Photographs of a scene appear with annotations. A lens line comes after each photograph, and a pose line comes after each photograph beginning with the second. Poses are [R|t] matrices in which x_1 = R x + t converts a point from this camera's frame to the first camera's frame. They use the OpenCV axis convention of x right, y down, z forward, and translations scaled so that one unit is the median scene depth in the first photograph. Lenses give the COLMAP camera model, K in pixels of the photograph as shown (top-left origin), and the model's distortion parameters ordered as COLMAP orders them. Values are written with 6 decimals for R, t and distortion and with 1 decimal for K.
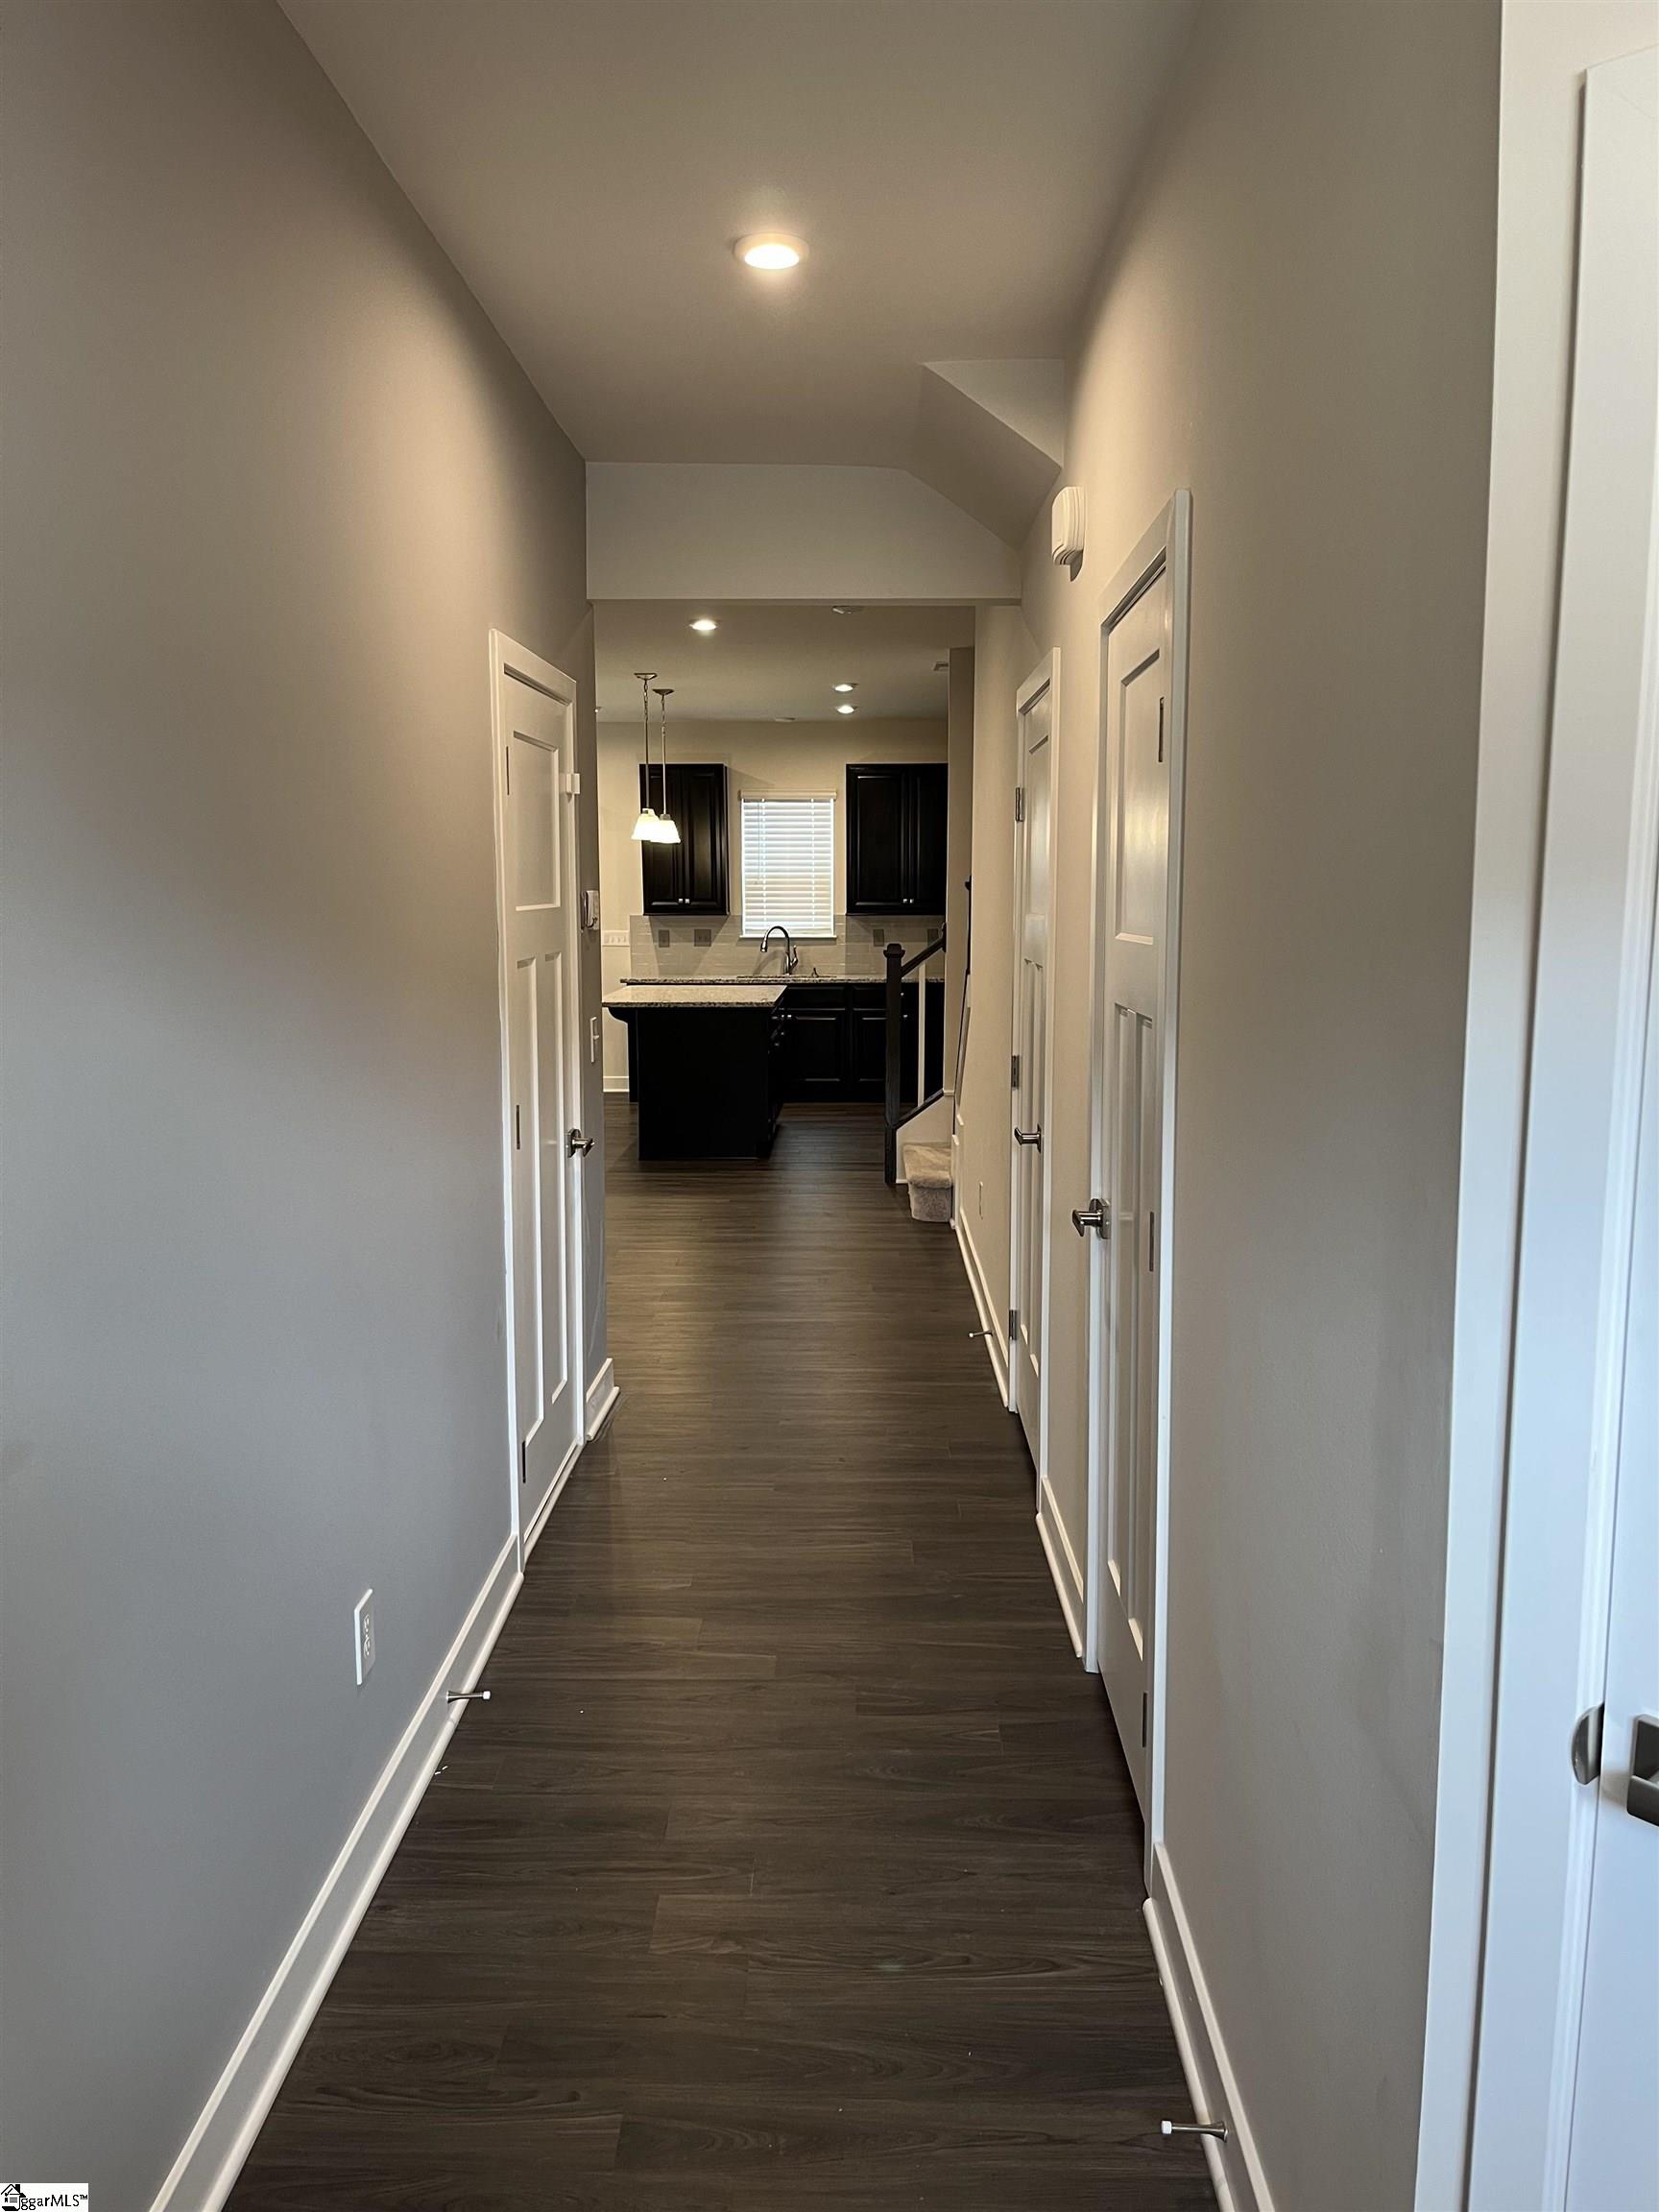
lens RADIAL K [[1669.1, 0, 837.5], [0, 1669.1, 1116.9], [0, 0, 1]] dist [0.053575, -0.071863]
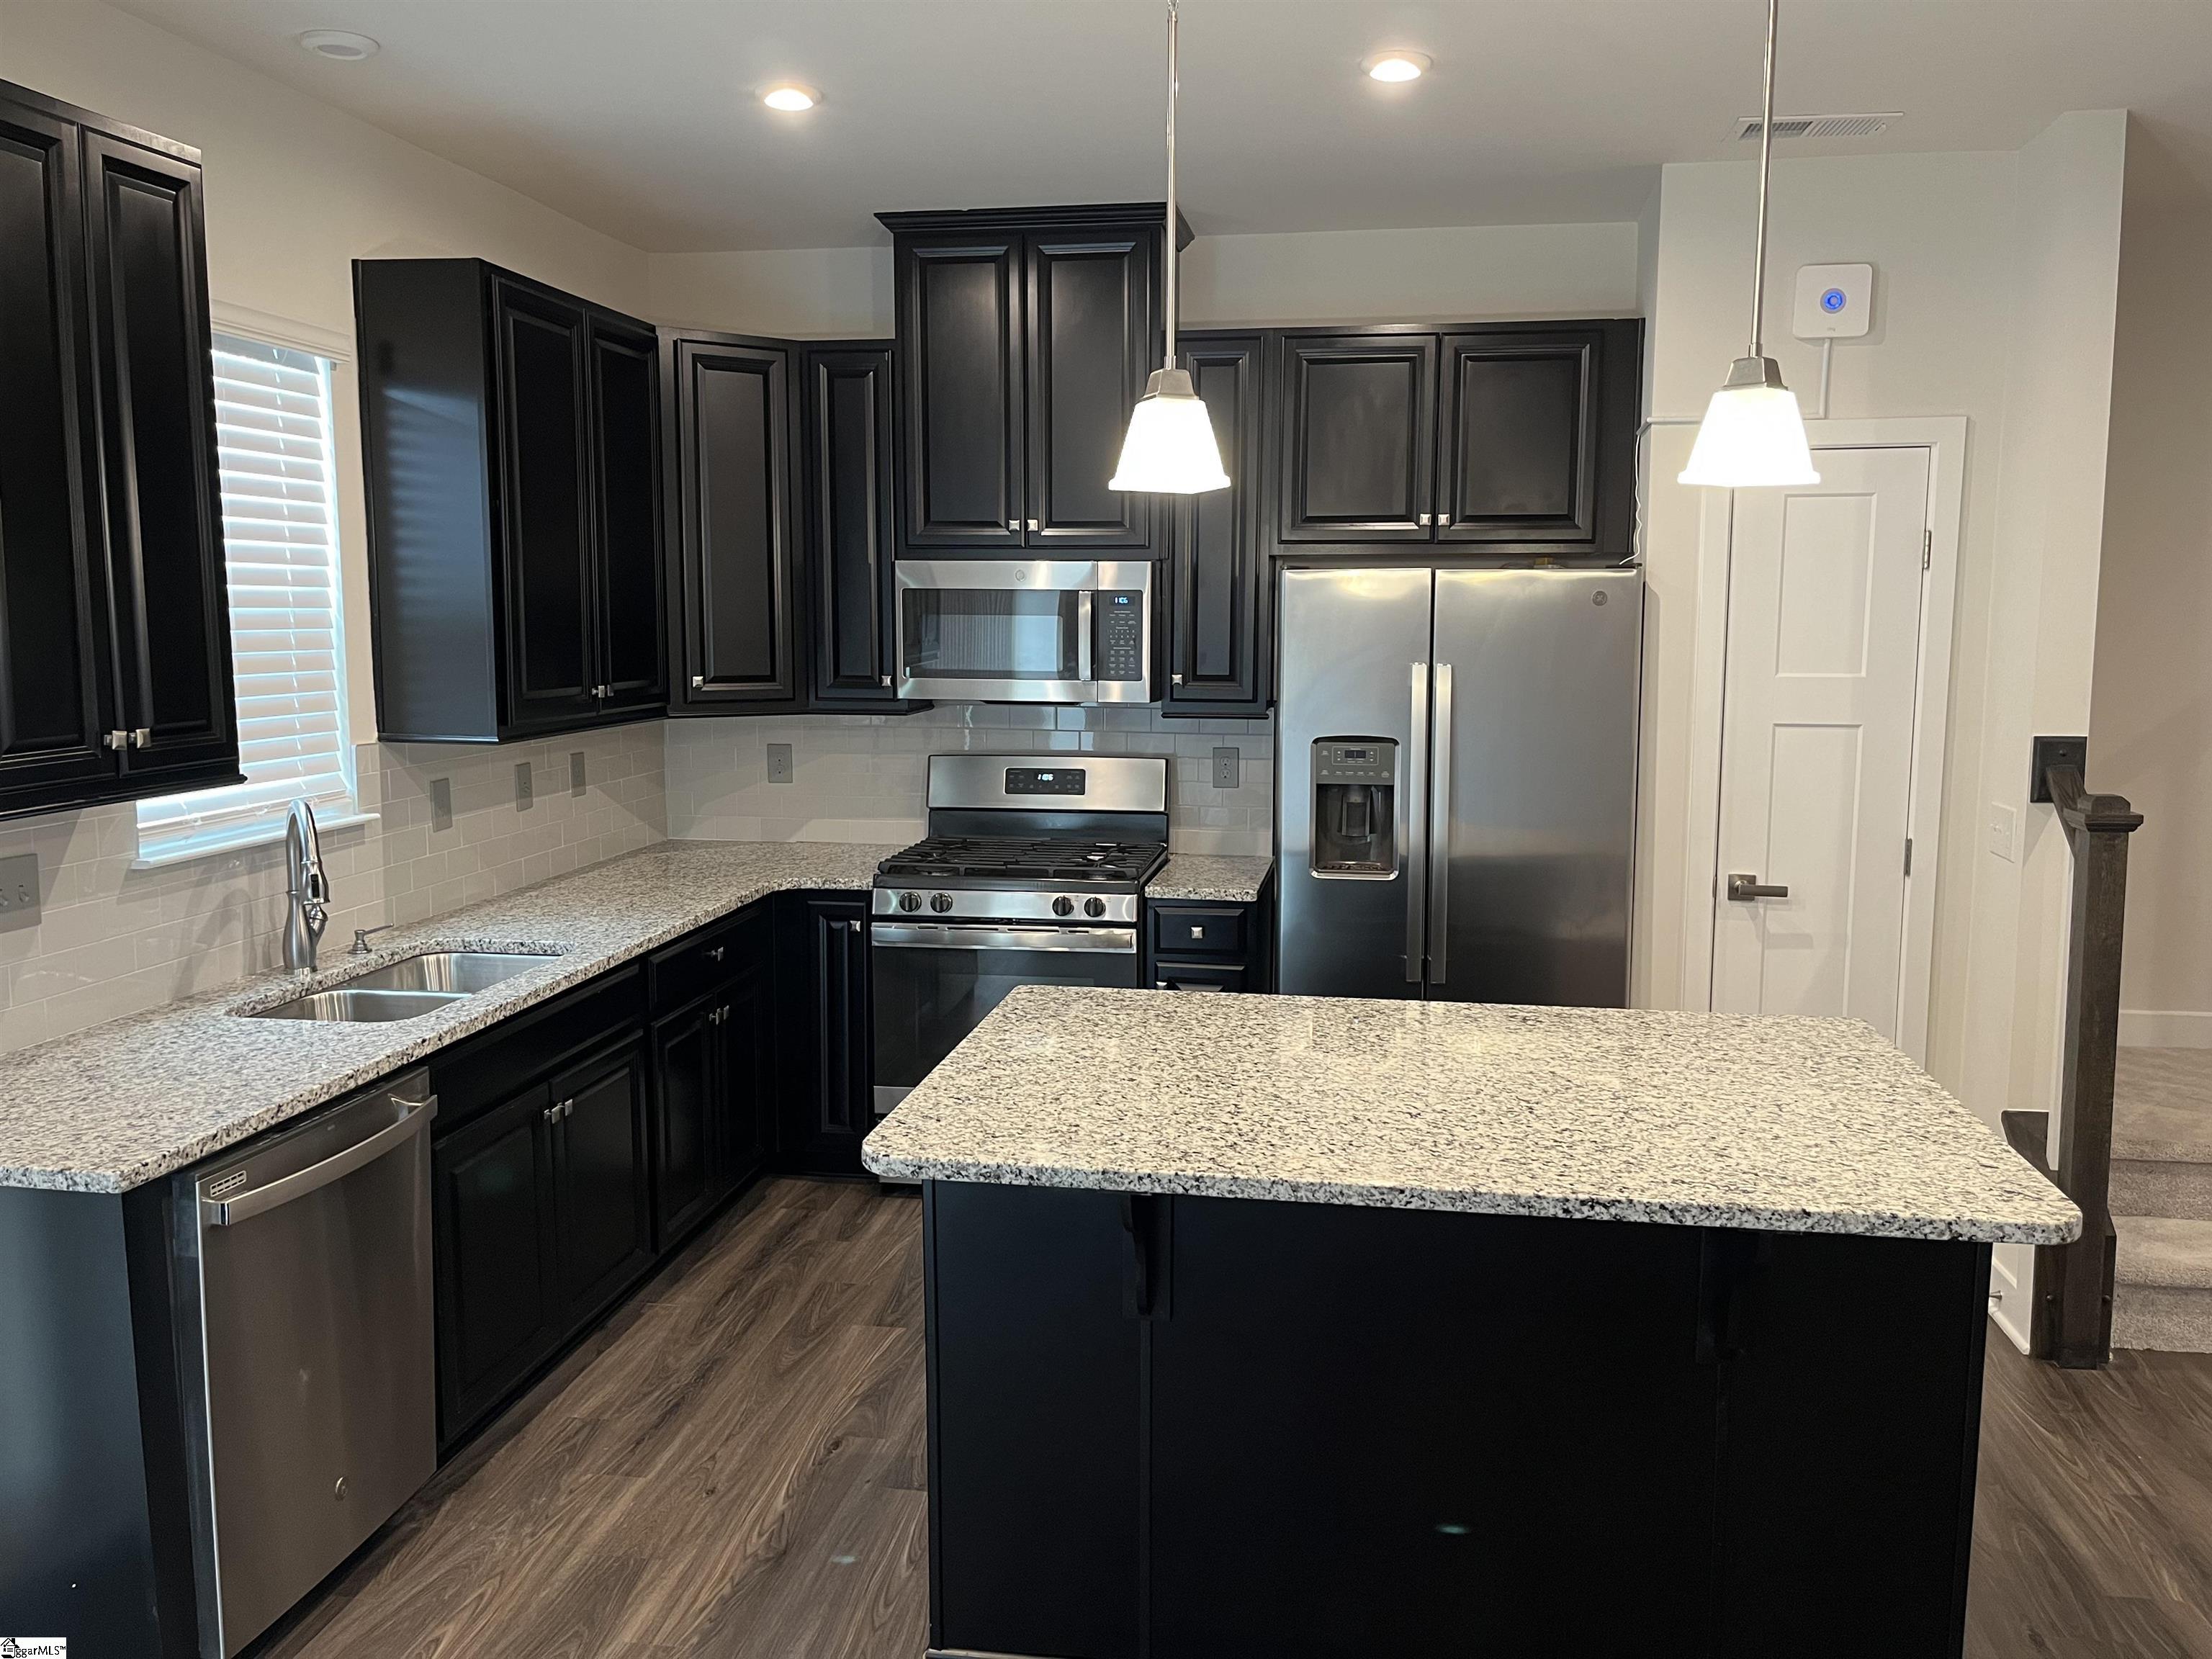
lens RADIAL K [[1669.1, 0, 1114.6], [0, 1669.1, 820.3], [0, 0, 1]] dist [0.053575, -0.071863]
pose [[0.146805, -0.120656, 0.981779, -0.285572], [0.135063, 0.985682, 0.100939, -0.121148], [-0.979901, 0.117784, 0.160999, 0.825172]]
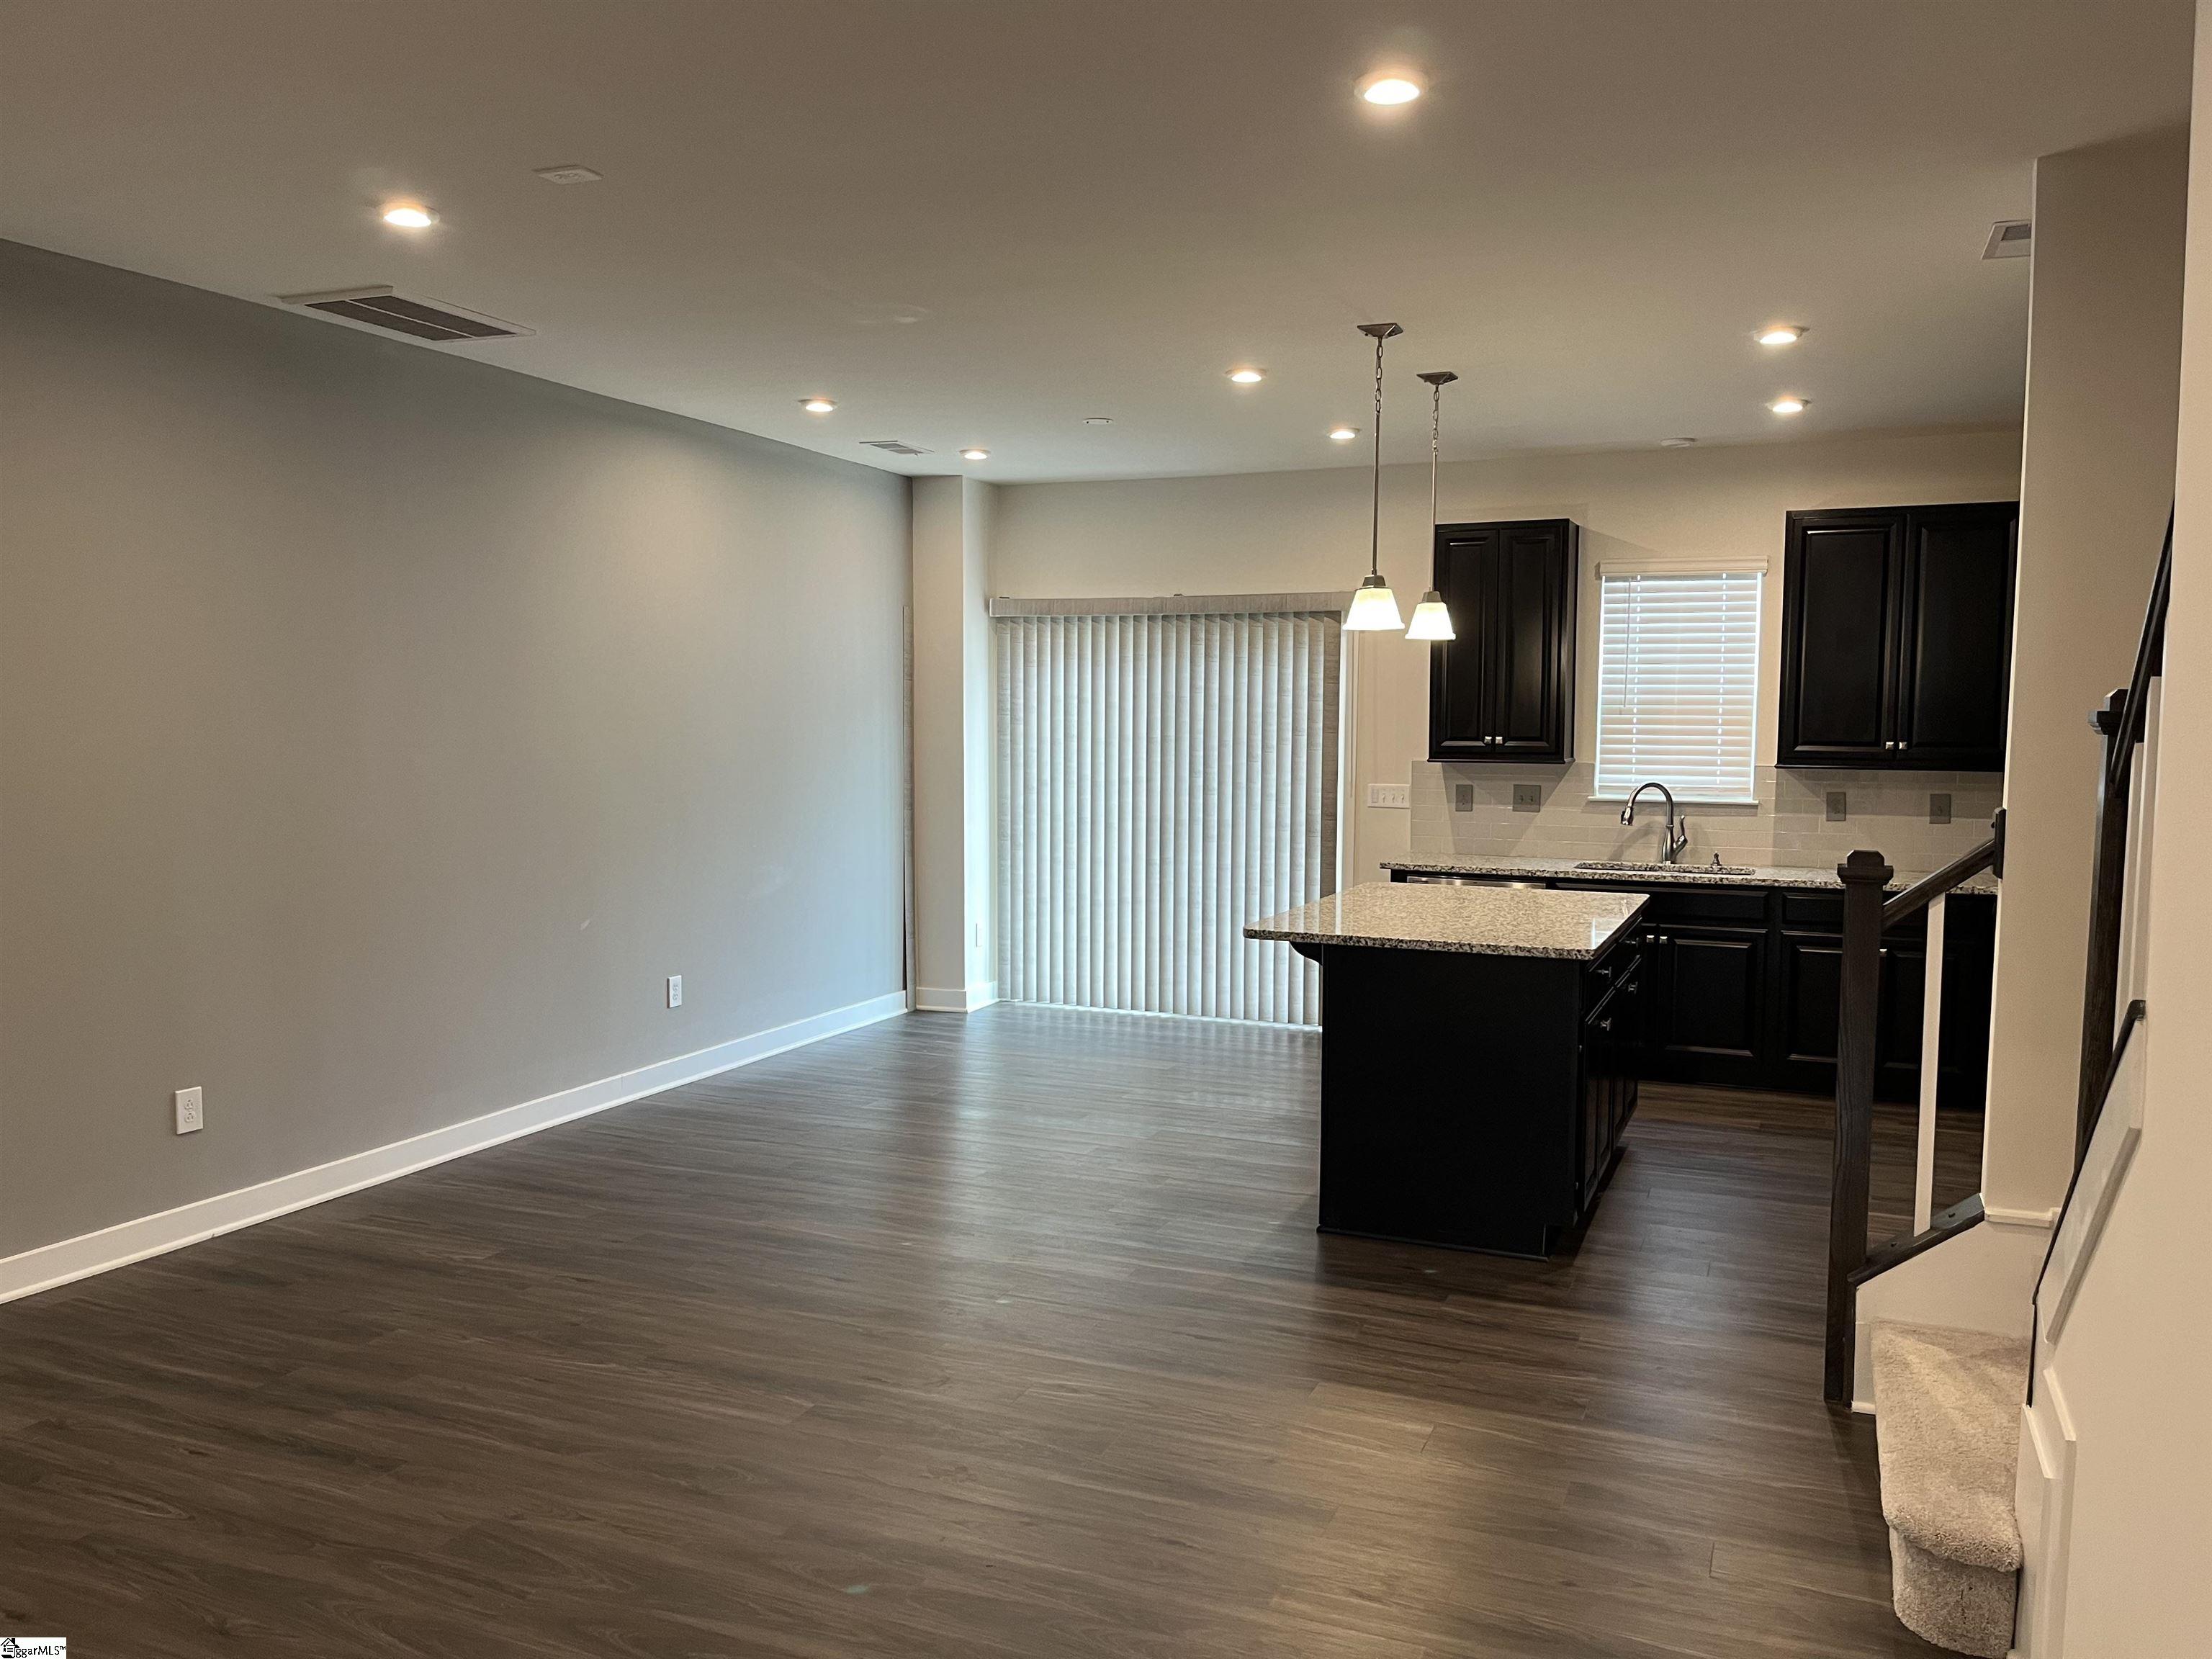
lens RADIAL K [[1669.1, 0, 1118.7], [0, 1669.1, 837.3], [0, 0, 1]] dist [0.053575, -0.071863]
pose [[0.927349, 0.038249, -0.372238, 0.011300], [-0.061739, 0.996769, -0.051388, -0.051645], [0.369069, 0.070636, 0.926714, 0.369316]]
